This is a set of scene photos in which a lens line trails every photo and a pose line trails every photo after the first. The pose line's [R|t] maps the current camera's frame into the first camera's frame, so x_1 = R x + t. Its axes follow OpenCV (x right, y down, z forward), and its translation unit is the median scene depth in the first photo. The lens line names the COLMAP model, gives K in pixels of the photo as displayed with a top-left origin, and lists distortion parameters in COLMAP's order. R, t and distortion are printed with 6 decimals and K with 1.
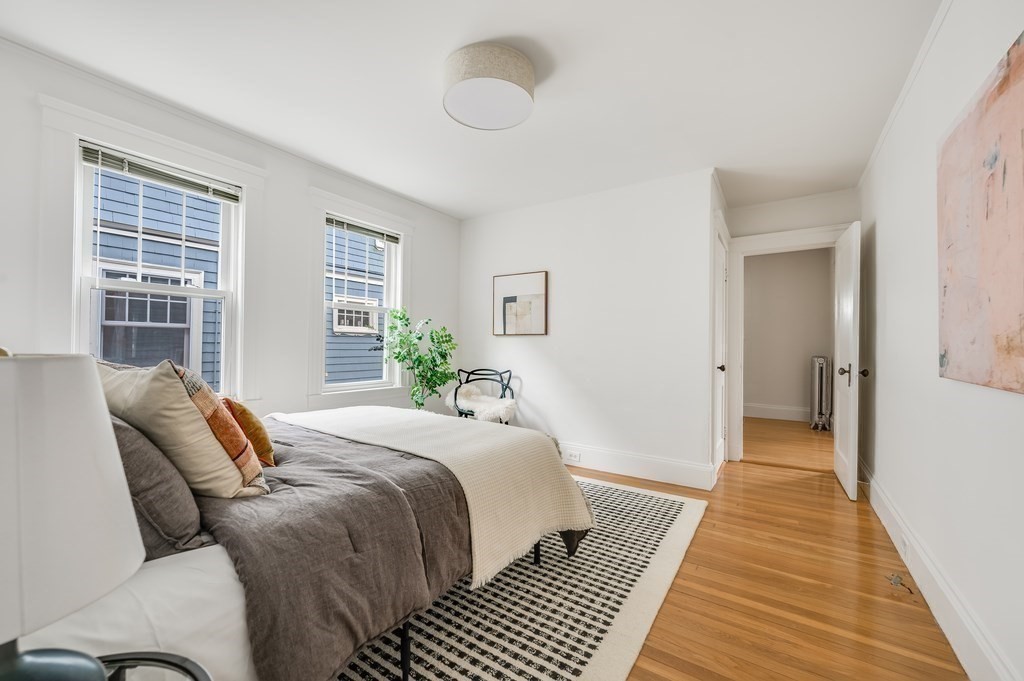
lens RADIAL K [[405.3, 0, 508.4], [0, 405.3, 343.5], [0, 0, 1]] dist [0.054318, 0.000043]
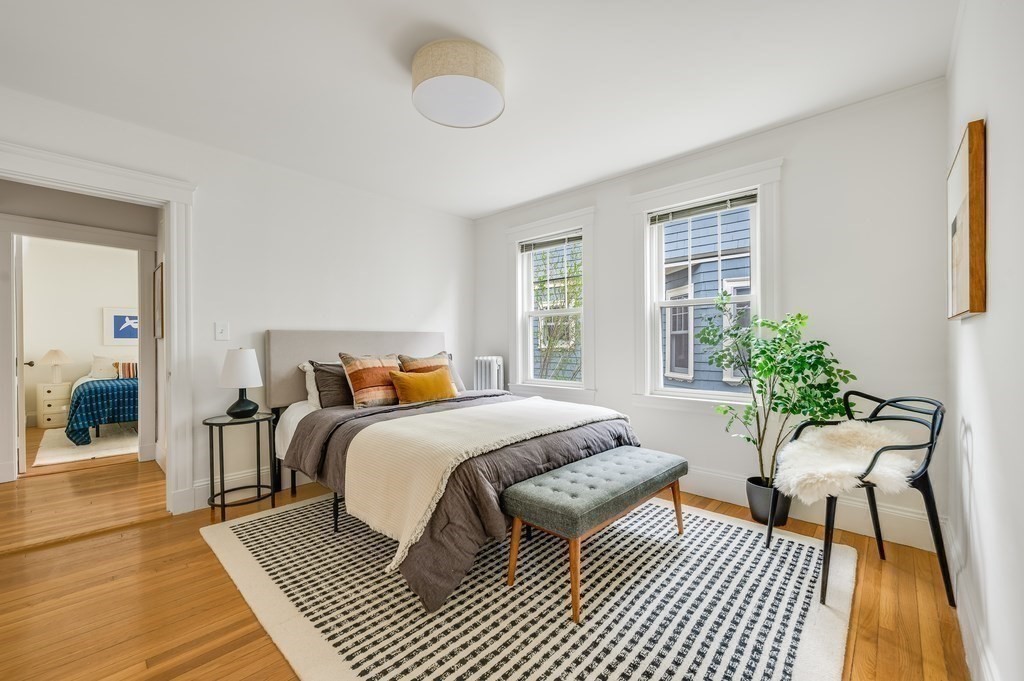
lens RADIAL K [[408.6, 0, 515.8], [0, 408.6, 344.0], [0, 0, 1]] dist [0.025725, 0.000028]
pose [[-0.142256, -0.003706, -0.989823, 0.623214], [0.009666, 0.999940, -0.005133, 0.003124], [0.989783, -0.010298, -0.142211, 0.869235]]
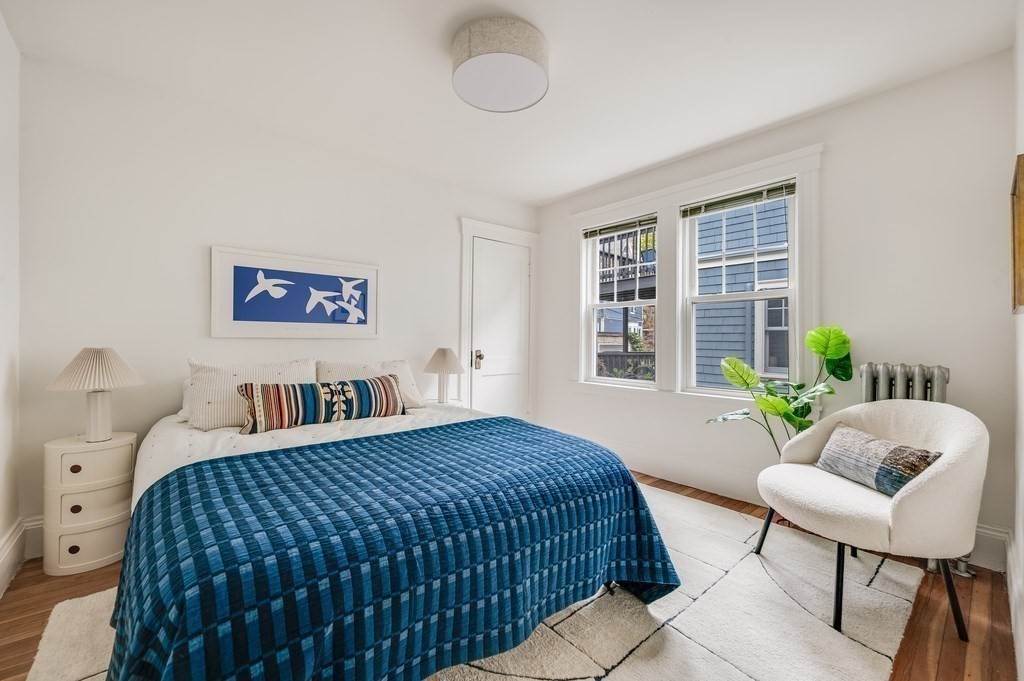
lens RADIAL K [[405.3, 0, 508.4], [0, 405.3, 343.5], [0, 0, 1]] dist [0.054318, 0.000043]
pose [[-0.203162, 0.001018, -0.979145, 0.613363], [0.003195, 0.999995, 0.000377, 0.003011], [0.979140, -0.003052, -0.203164, 0.854810]]
